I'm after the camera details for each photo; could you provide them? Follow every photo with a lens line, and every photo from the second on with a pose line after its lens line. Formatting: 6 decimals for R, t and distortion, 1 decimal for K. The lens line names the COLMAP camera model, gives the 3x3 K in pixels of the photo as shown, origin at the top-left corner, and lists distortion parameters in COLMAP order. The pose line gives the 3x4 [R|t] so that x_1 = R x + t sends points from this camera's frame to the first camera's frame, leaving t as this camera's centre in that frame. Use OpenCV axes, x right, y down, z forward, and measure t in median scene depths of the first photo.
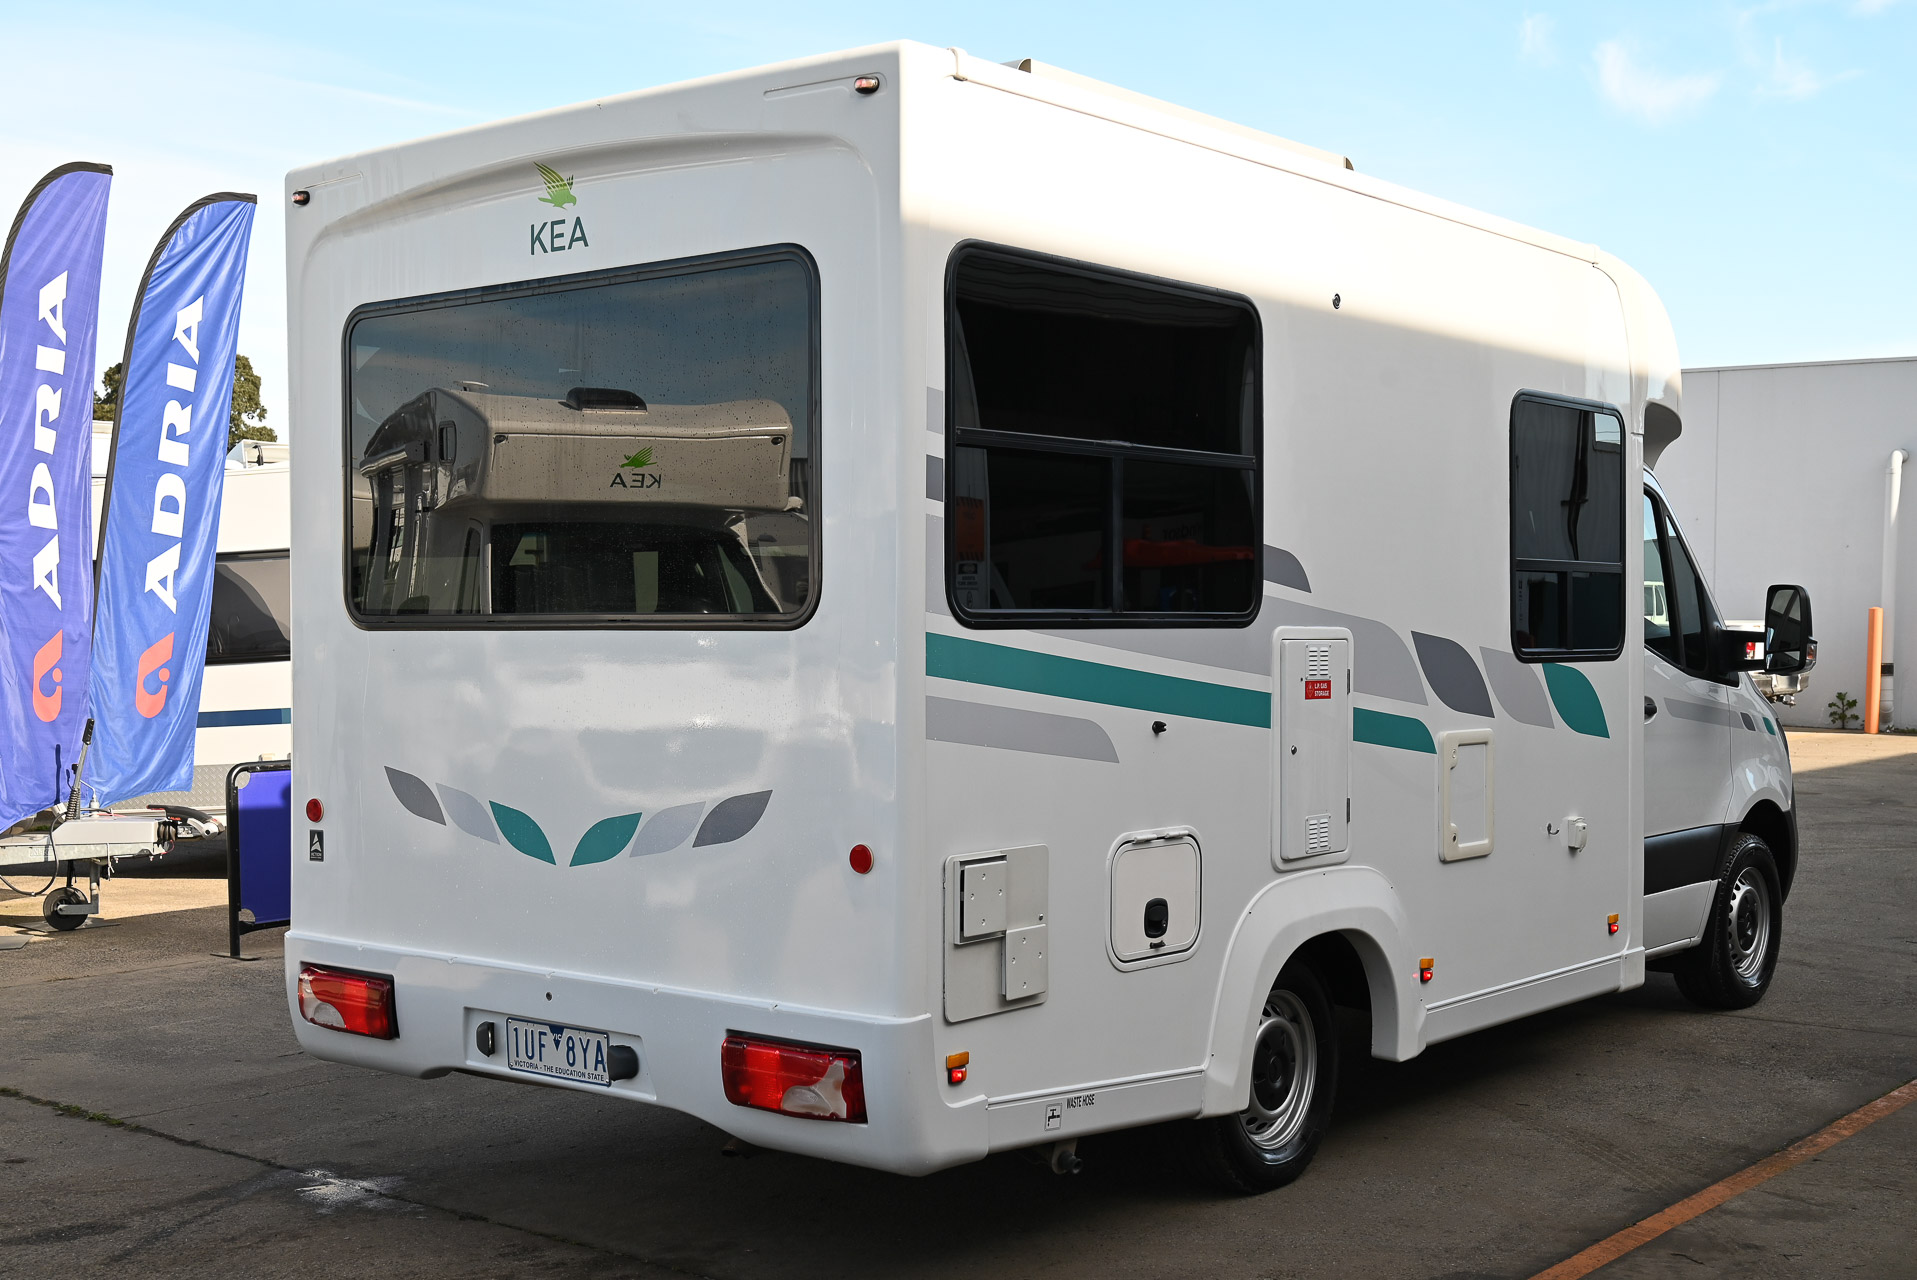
lens RADIAL K [[2354.2, 0, 1007.9], [0, 2354.2, 614.0], [0, 0, 1]] dist [0.030535, 0.000000]
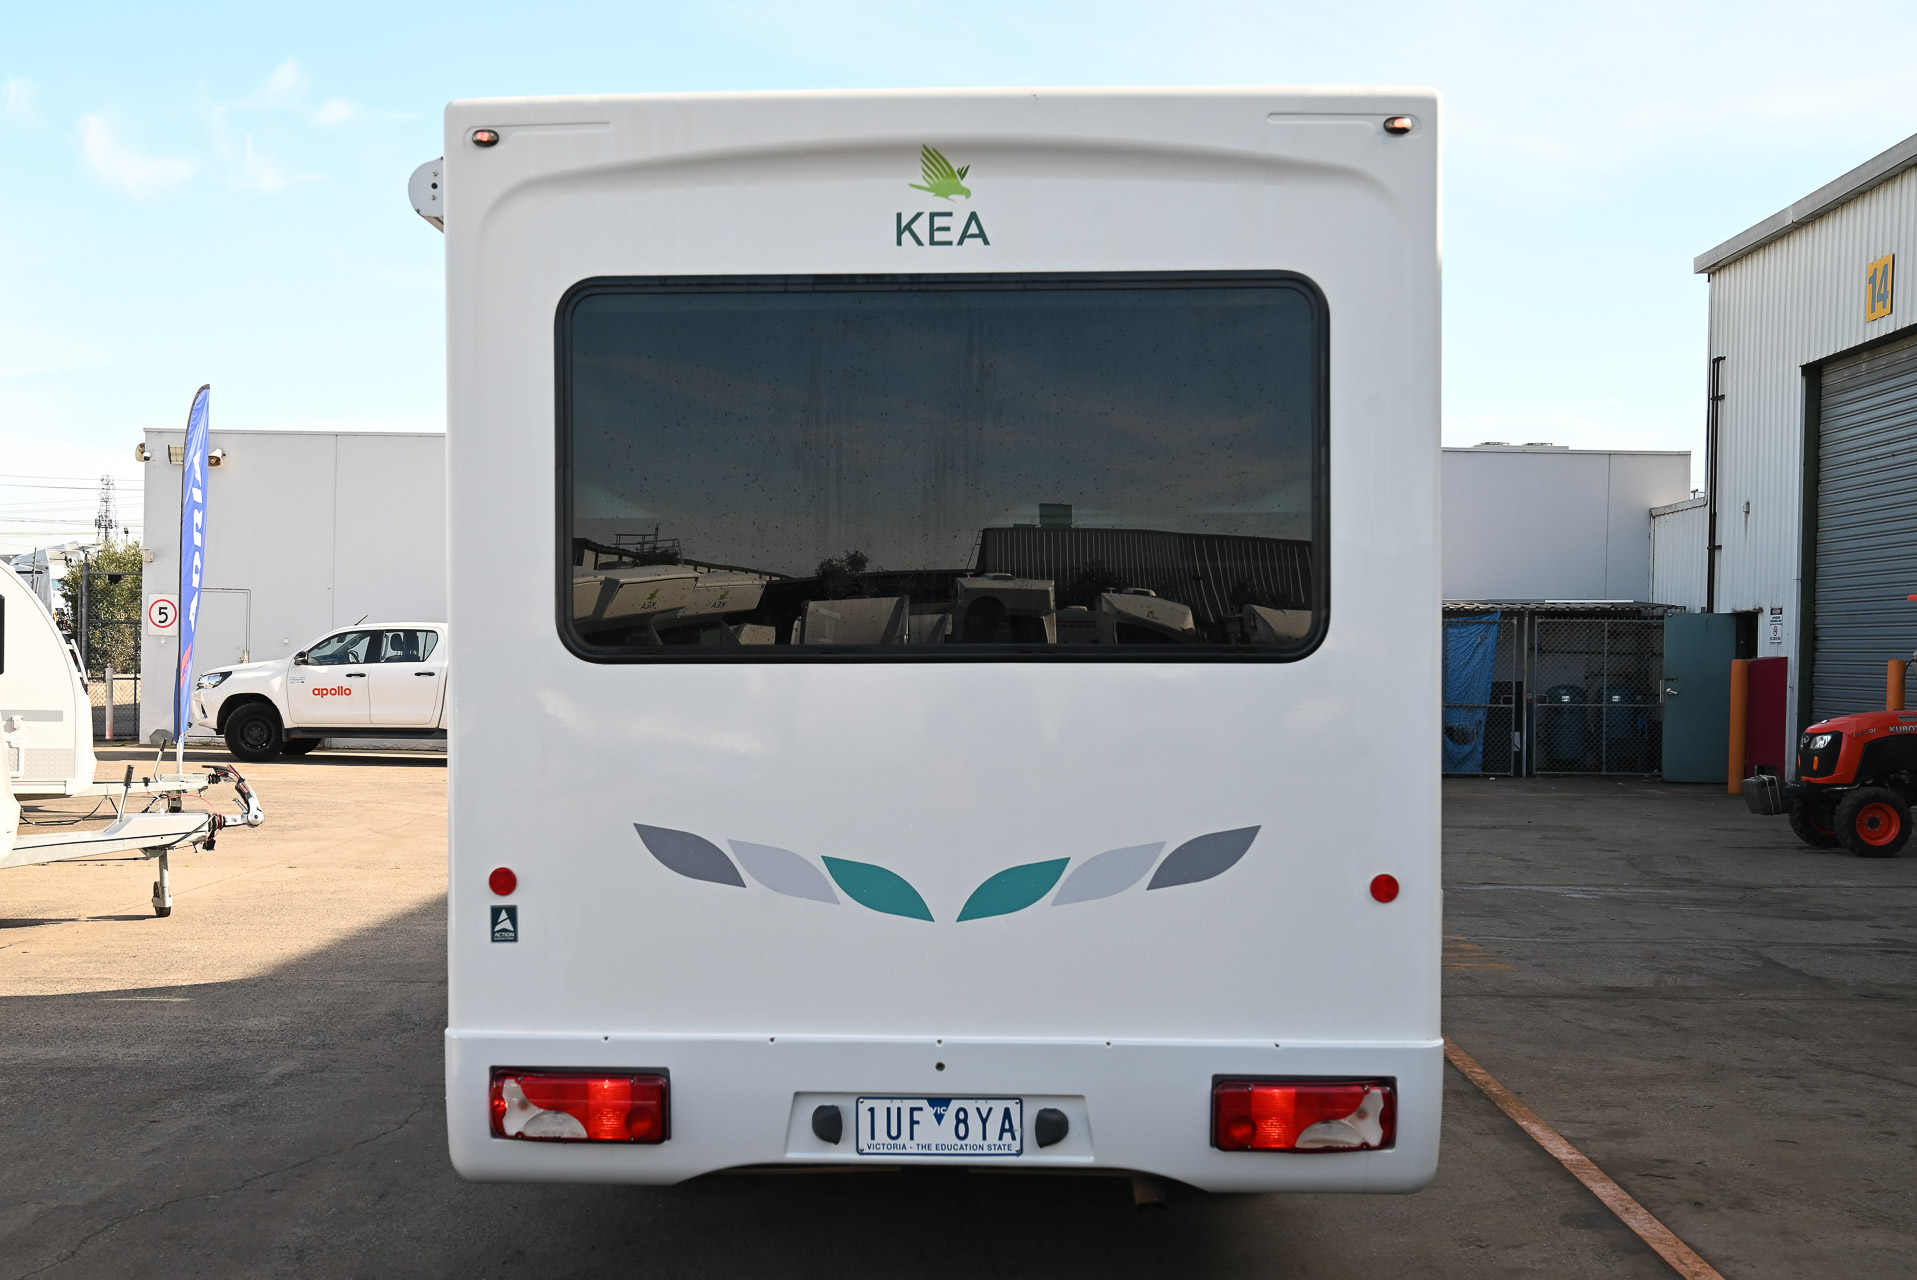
lens RADIAL K [[2133.5, 0, 969.5], [0, 2133.5, 654.4], [0, 0, 1]] dist [-0.010931, 0.000000]
pose [[0.795577, 0.002945, 0.605845, -0.673413], [-0.002517, 0.999996, -0.001556, 0.004856], [-0.605847, -0.000287, 0.795581, 0.336287]]
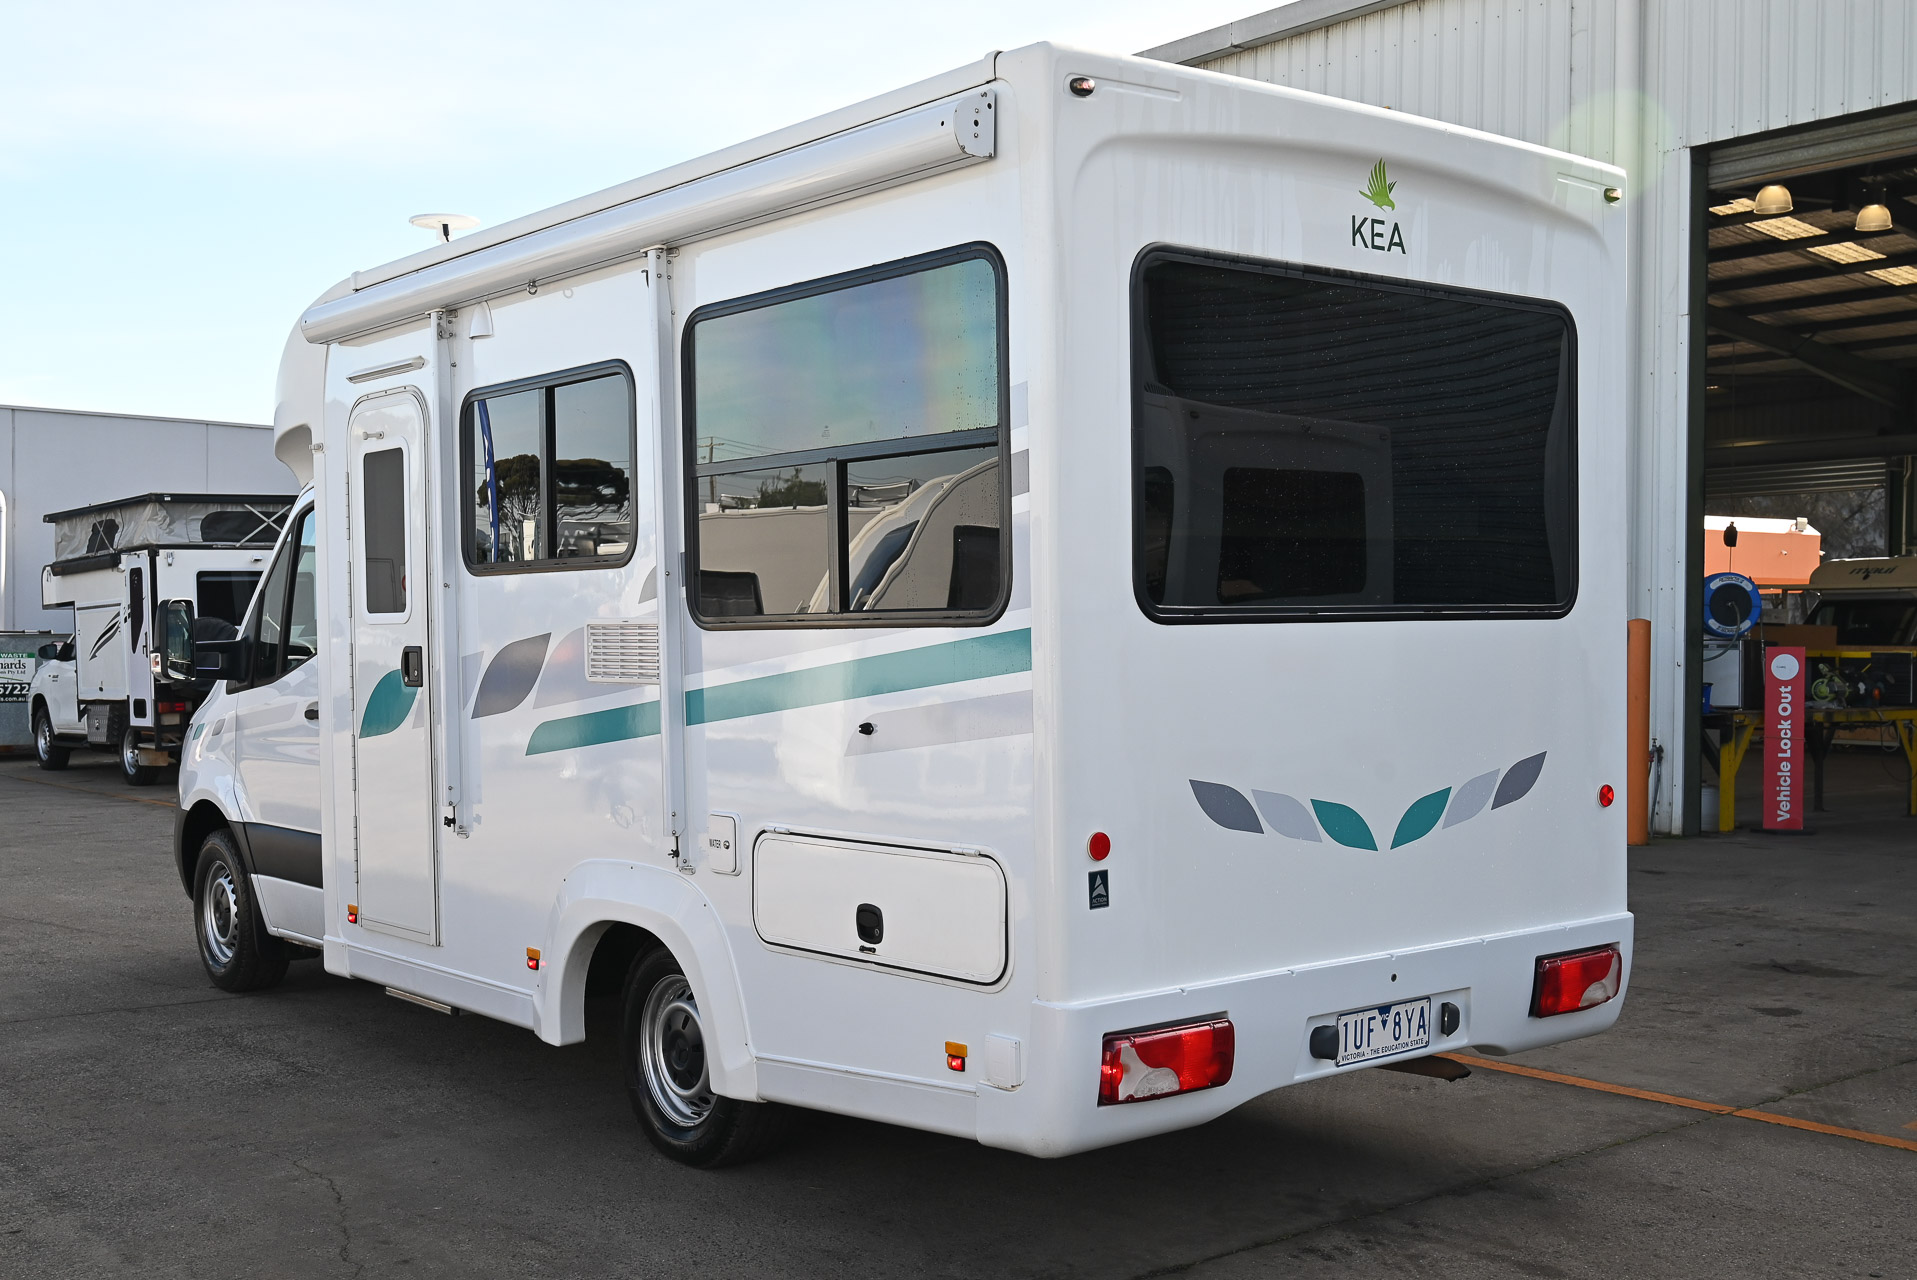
lens RADIAL K [[2032.7, 0, 968.3], [0, 2032.7, 640.4], [0, 0, 1]] dist [-0.001710, 0.000000]
pose [[0.216212, -0.012237, 0.976270, -1.080919], [0.008207, 0.999909, 0.010716, 0.004420], [-0.976312, 0.005695, 0.216292, 0.975055]]
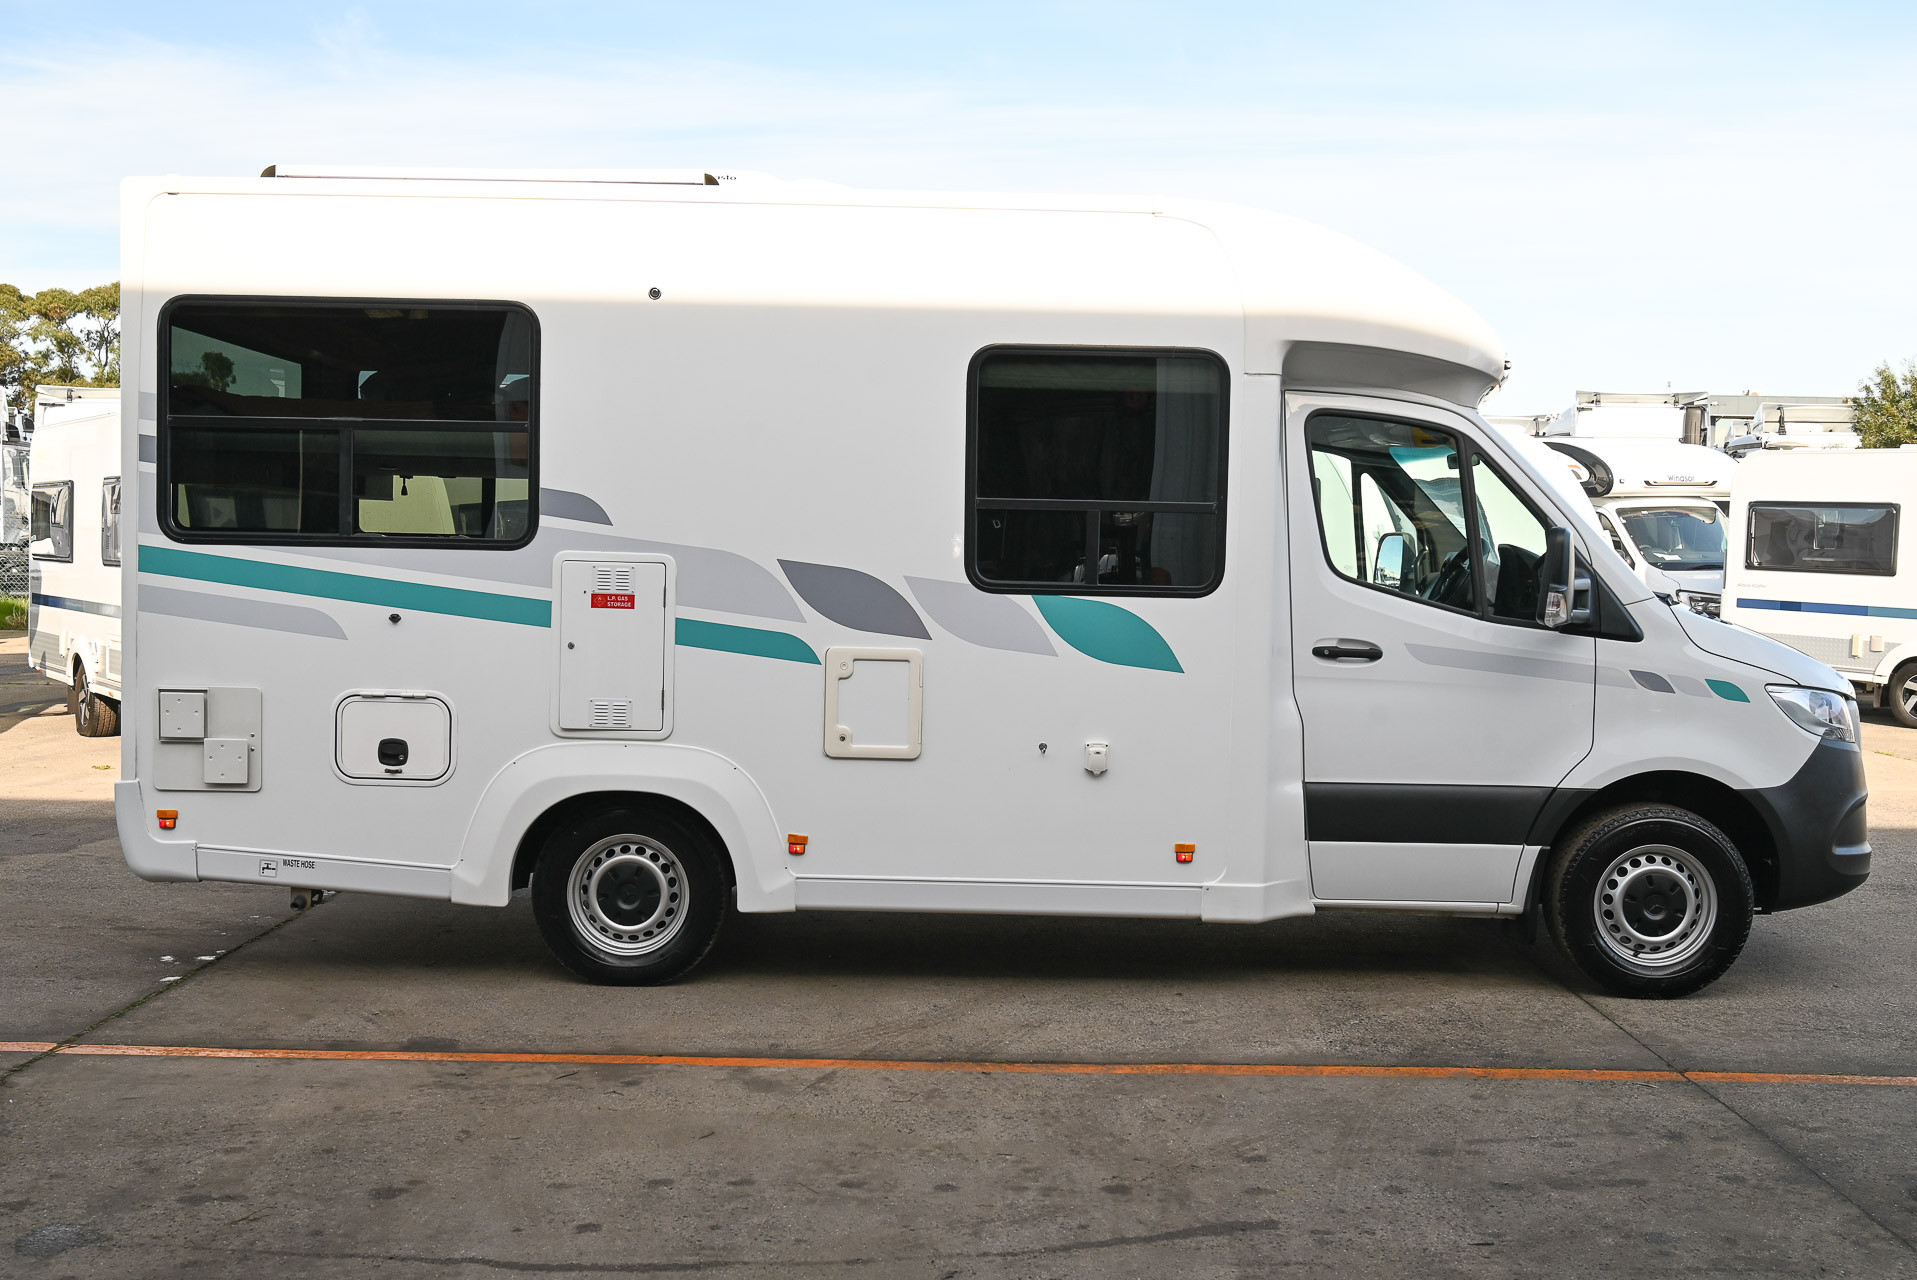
lens RADIAL K [[2032.7, 0, 974.9], [0, 2032.7, 626.6], [0, 0, 1]] dist [-0.001710, 0.000000]
pose [[0.609978, 0.041224, -0.791346, 1.251618], [-0.018174, 0.999111, 0.038039, 0.000421], [0.792210, -0.008821, 0.610185, 0.534269]]
